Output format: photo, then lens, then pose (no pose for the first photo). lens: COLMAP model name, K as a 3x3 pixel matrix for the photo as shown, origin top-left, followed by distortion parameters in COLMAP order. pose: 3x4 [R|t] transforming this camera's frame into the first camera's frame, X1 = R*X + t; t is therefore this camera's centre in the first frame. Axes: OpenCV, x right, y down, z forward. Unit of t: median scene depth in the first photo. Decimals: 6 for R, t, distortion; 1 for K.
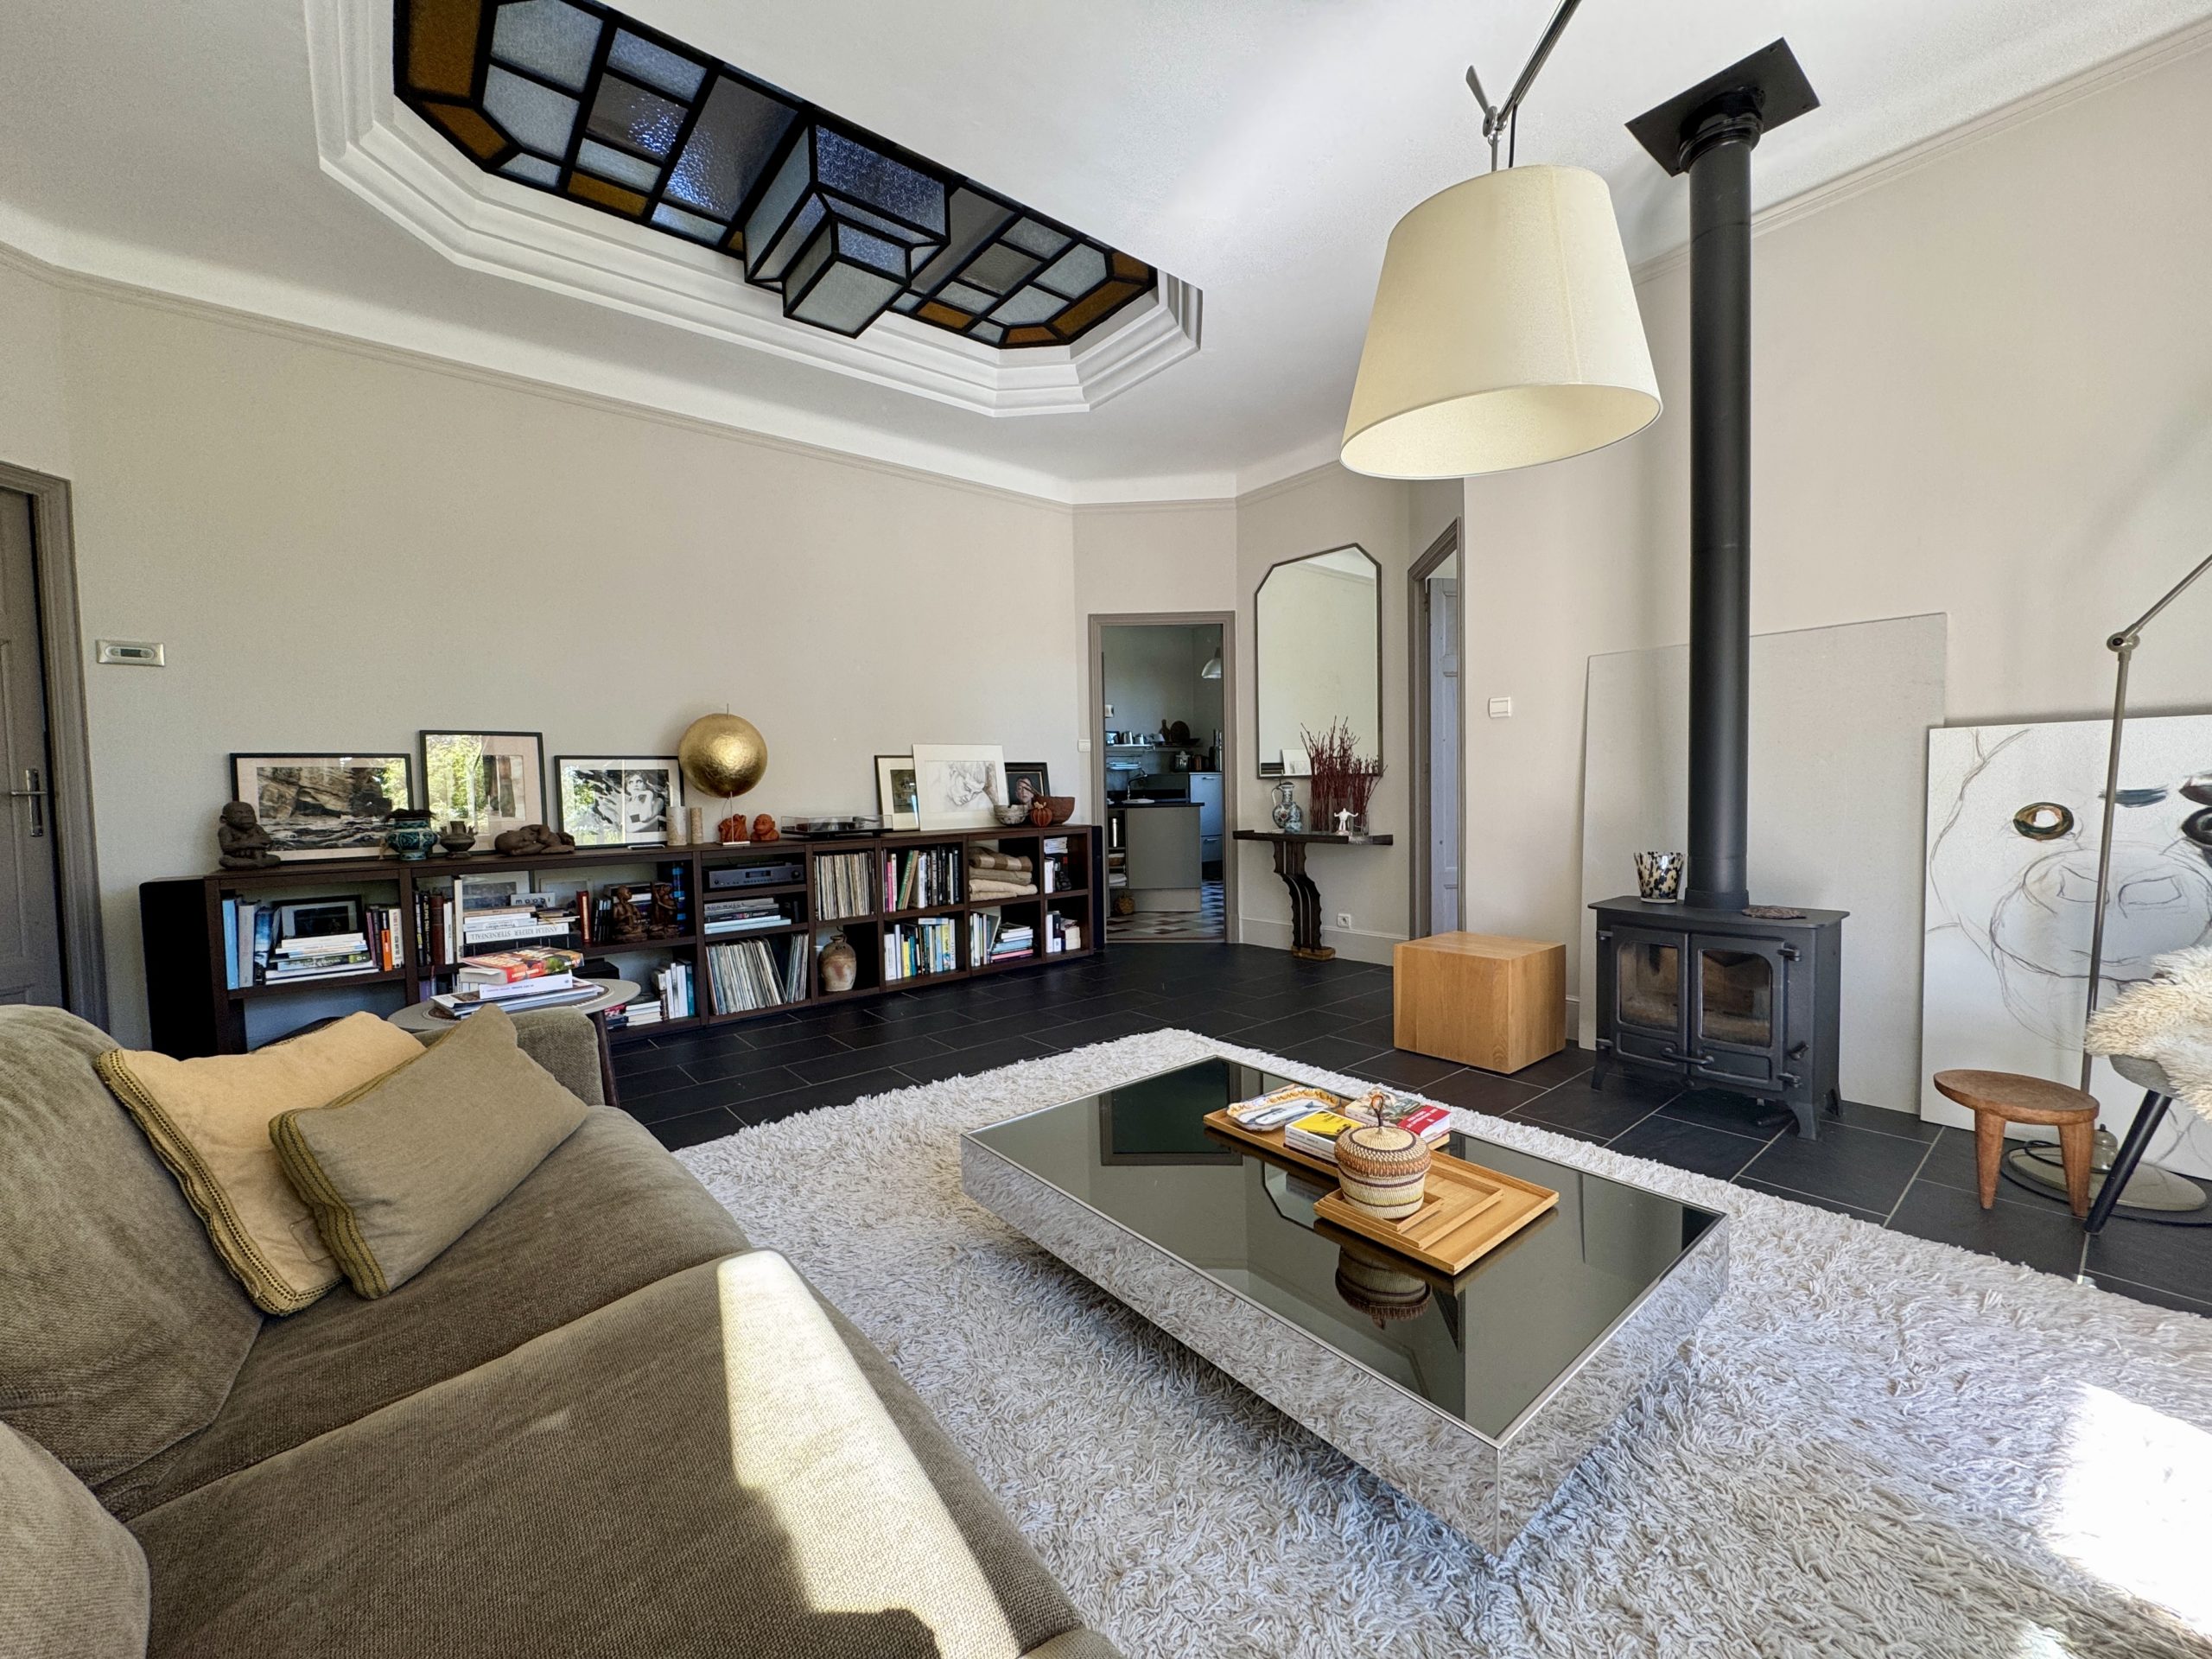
lens RADIAL K [[880.1, 0, 1103.7], [0, 880.1, 828.2], [0, 0, 1]] dist [0.006302, -0.000256]
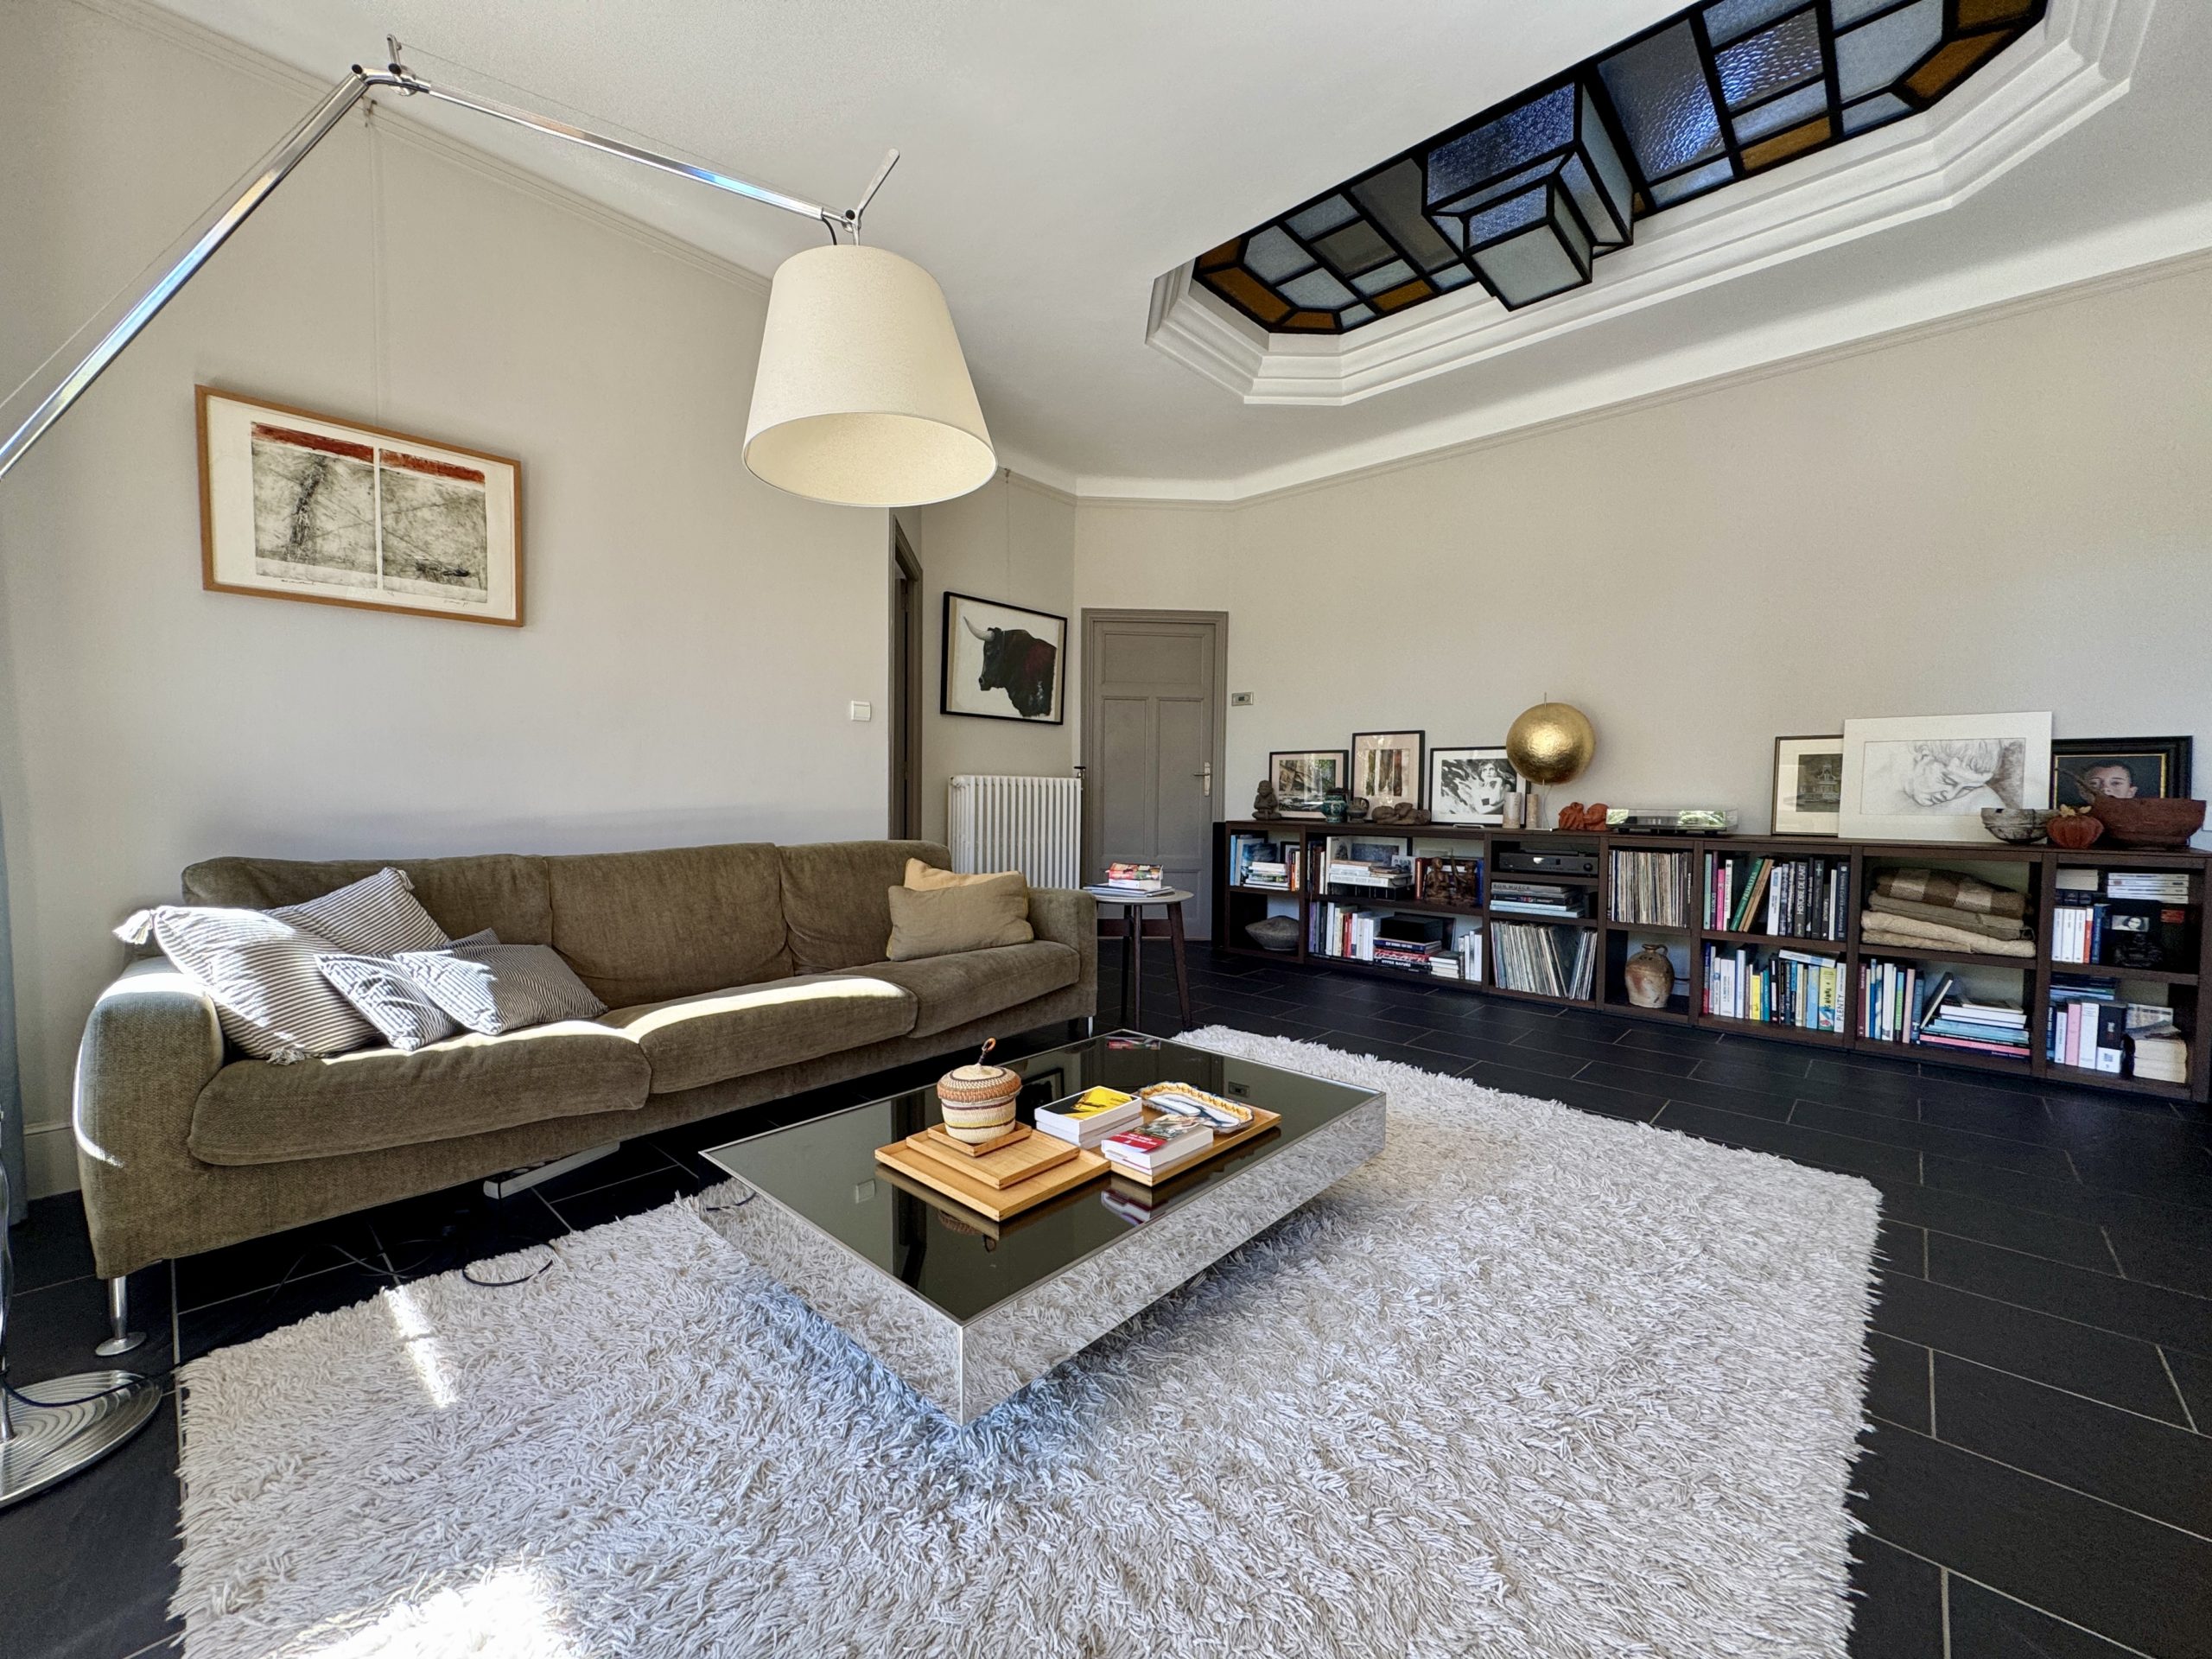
lens RADIAL K [[881.6, 0, 1119.1], [0, 881.6, 832.1], [0, 0, 1]] dist [-0.015902, 0.005946]
pose [[0.144318, 0.065230, -0.987379, 0.514420], [-0.061112, 0.996508, 0.056901, -0.007771], [0.987643, 0.052129, 0.147800, 0.366893]]
